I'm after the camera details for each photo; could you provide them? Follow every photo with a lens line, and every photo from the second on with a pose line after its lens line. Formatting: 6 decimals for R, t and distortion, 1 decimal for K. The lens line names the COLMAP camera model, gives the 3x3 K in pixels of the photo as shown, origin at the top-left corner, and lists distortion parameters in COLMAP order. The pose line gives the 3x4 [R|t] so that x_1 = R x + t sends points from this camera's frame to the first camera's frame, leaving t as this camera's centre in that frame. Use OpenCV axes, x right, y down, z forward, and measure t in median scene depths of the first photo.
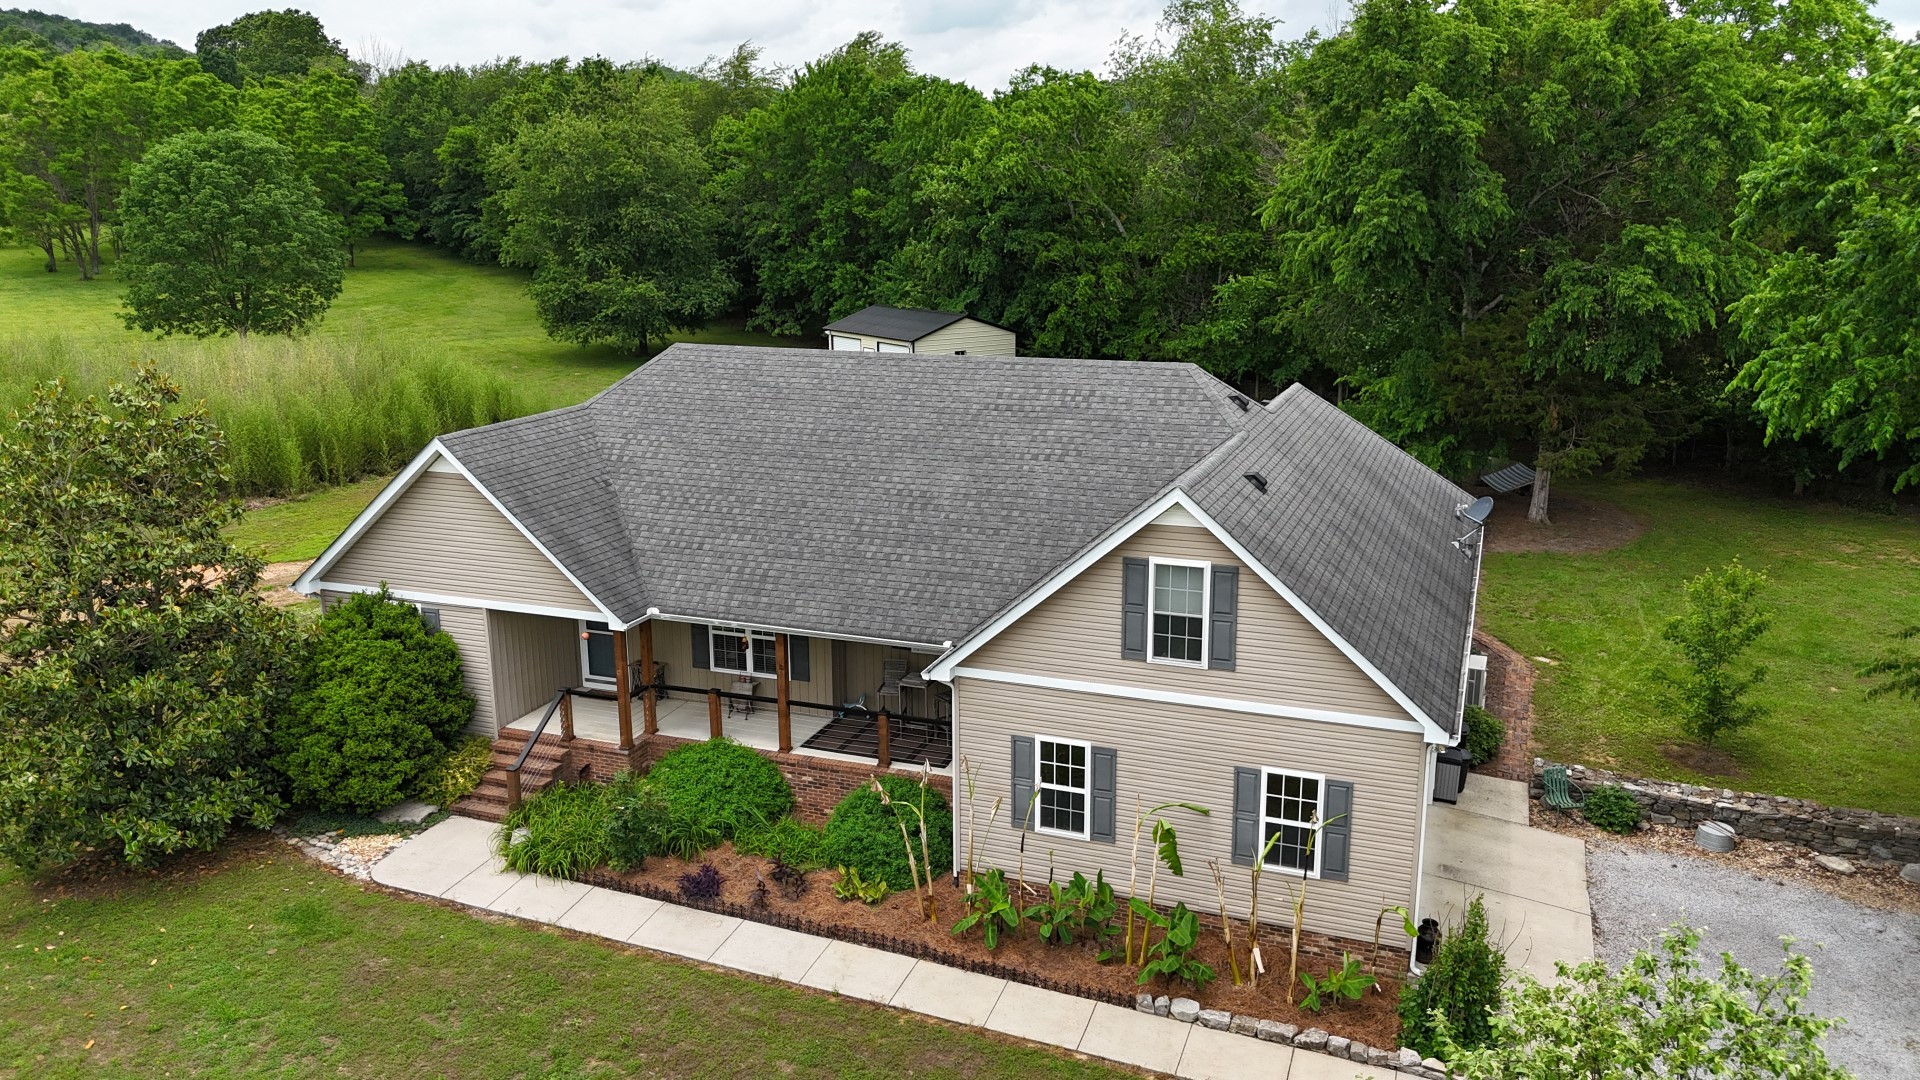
lens RADIAL K [[1403.8, 0, 971.6], [0, 1403.8, 533.4], [0, 0, 1]] dist [0.035046, -0.026993]
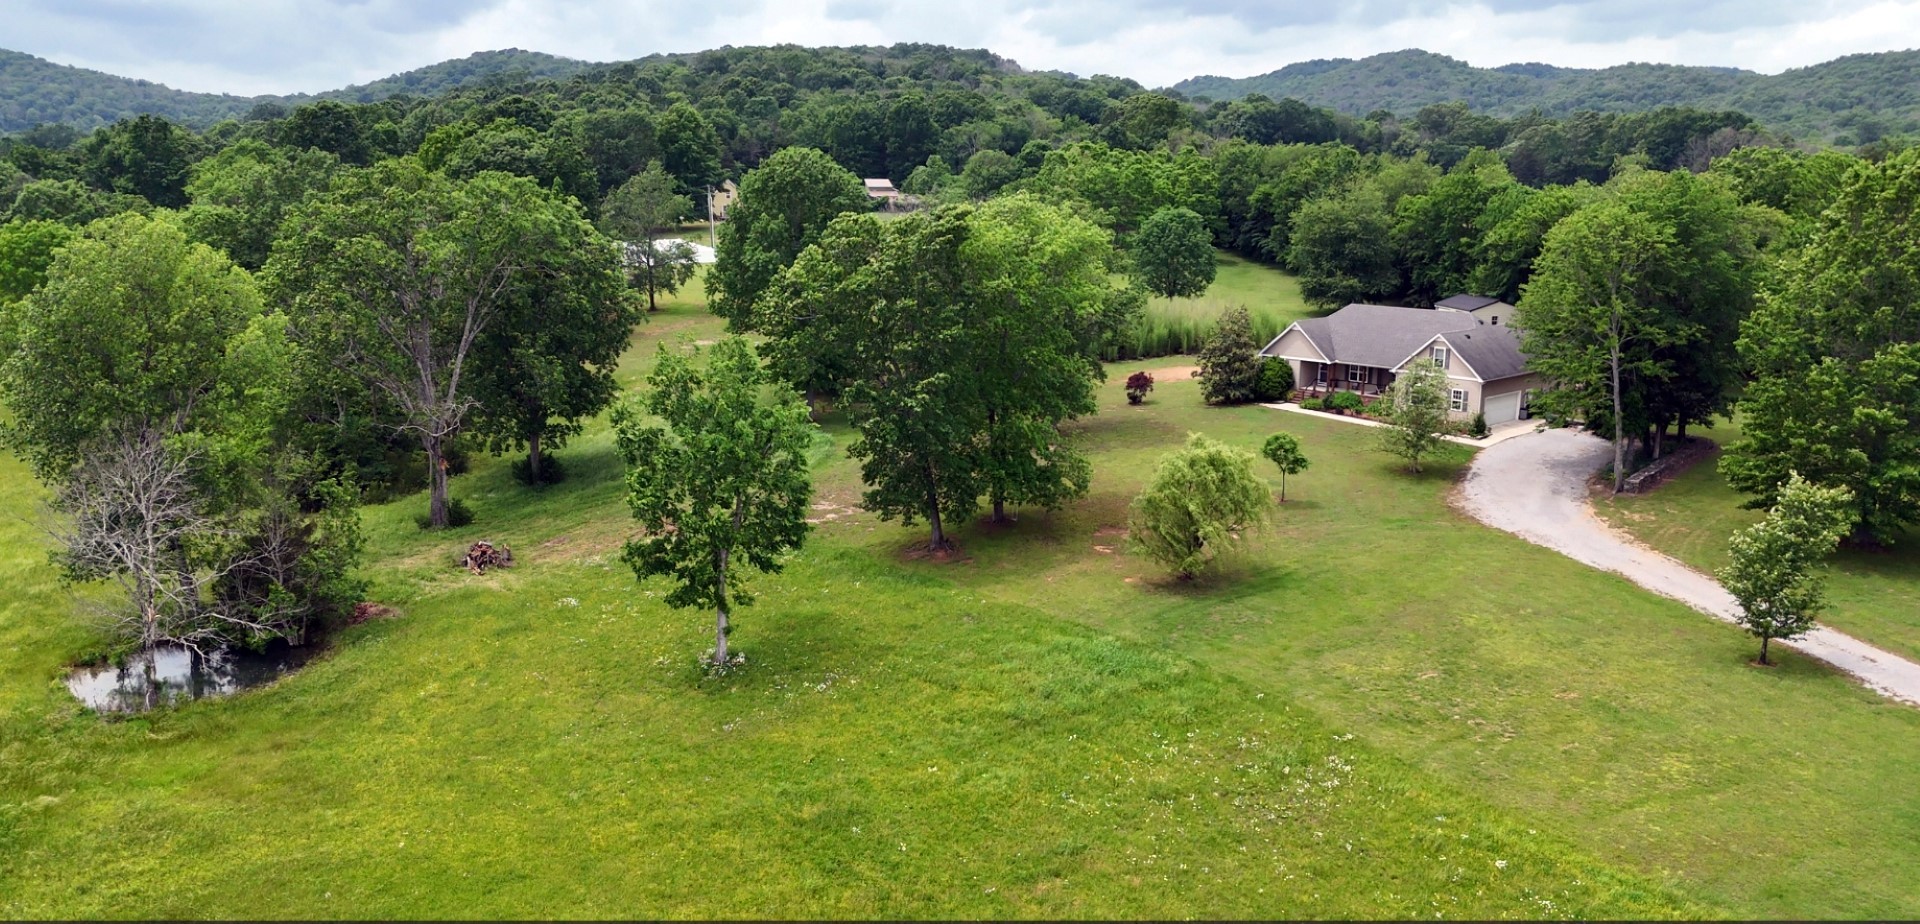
lens RADIAL K [[1424.8, 0, 956.9], [0, 1424.8, 467.0], [0, 0, 1]] dist [0.086388, 0.001410]
pose [[0.875046, 0.099266, -0.473752, 0.970035], [-0.113265, 0.993564, -0.001022, 0.561017], [0.470602, 0.054554, 0.880658, -3.805912]]
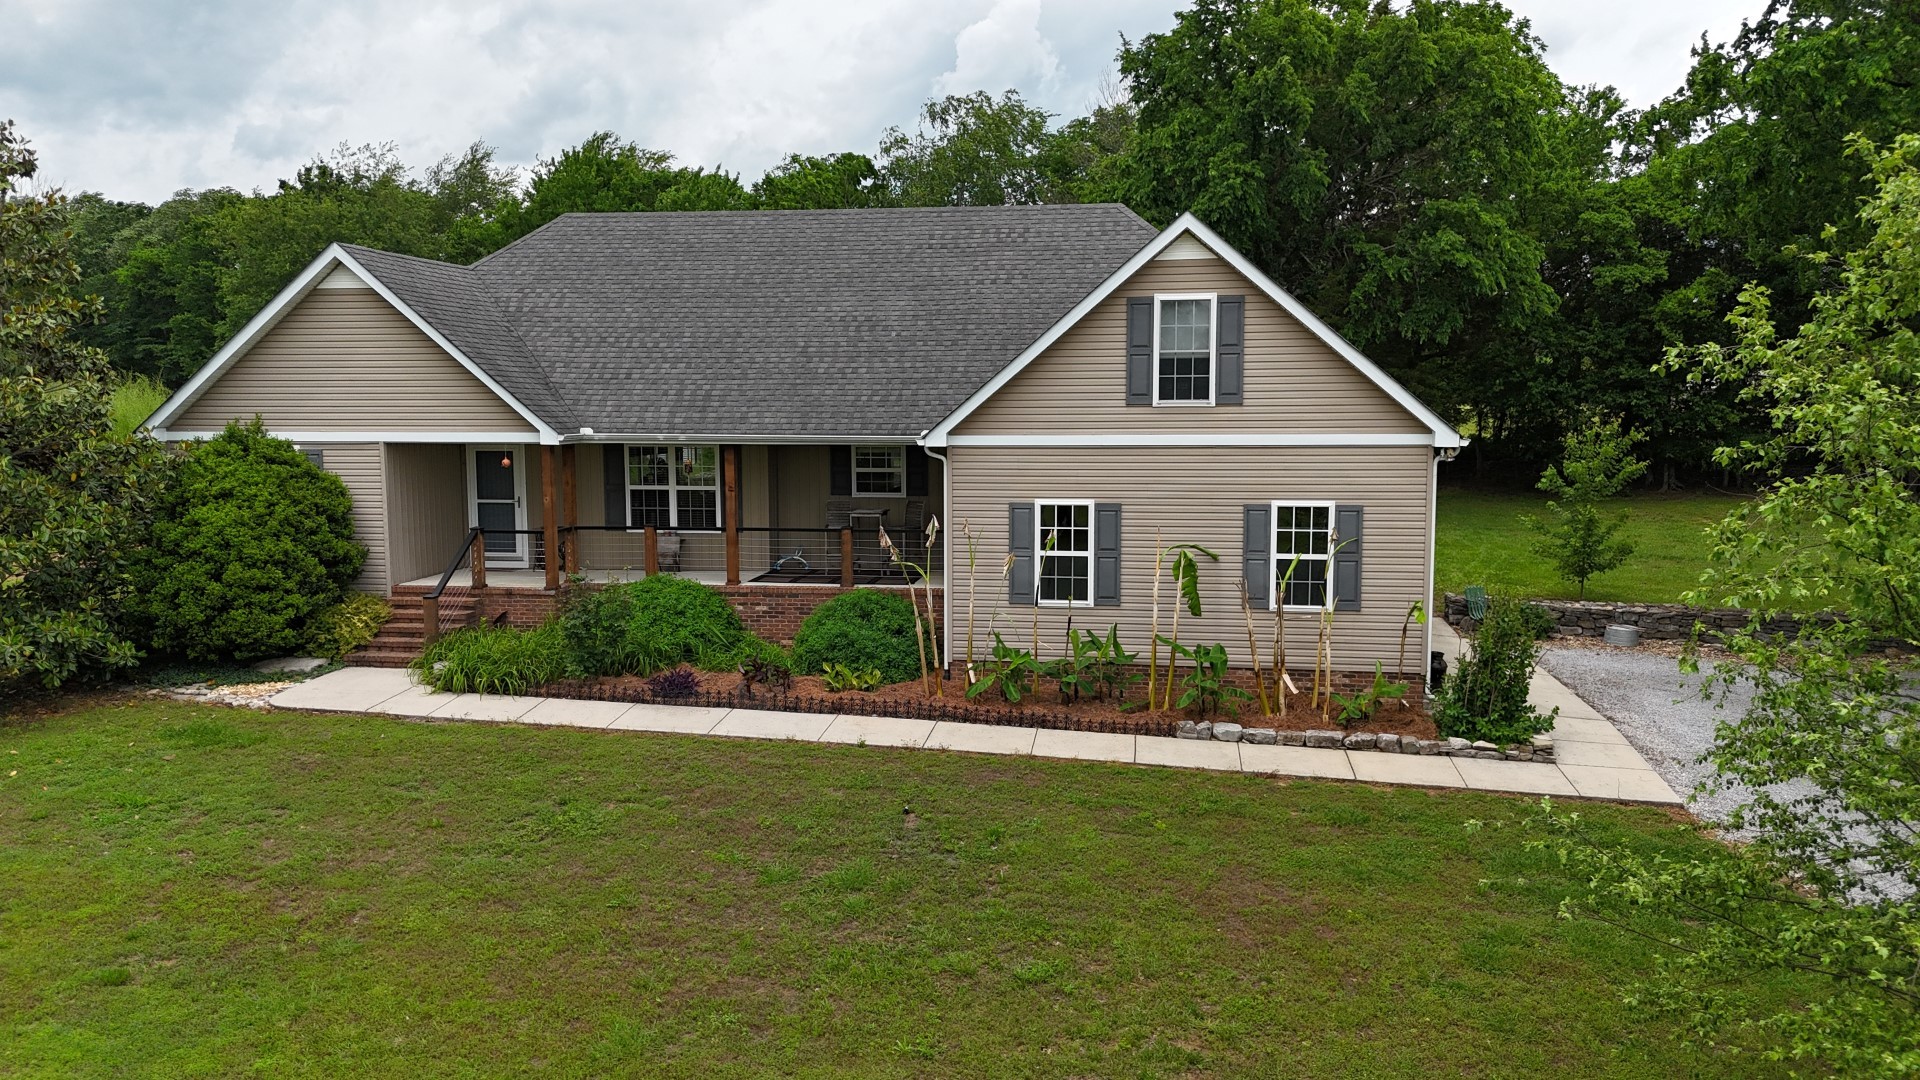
lens RADIAL K [[1403.8, 0, 971.6], [0, 1403.8, 537.5], [0, 0, 1]] dist [0.035046, -0.026993]
pose [[0.976475, -0.018876, 0.214801, -0.184753], [0.047089, 0.990784, -0.126999, 0.260592], [-0.210424, 0.134126, 0.968366, 0.065685]]
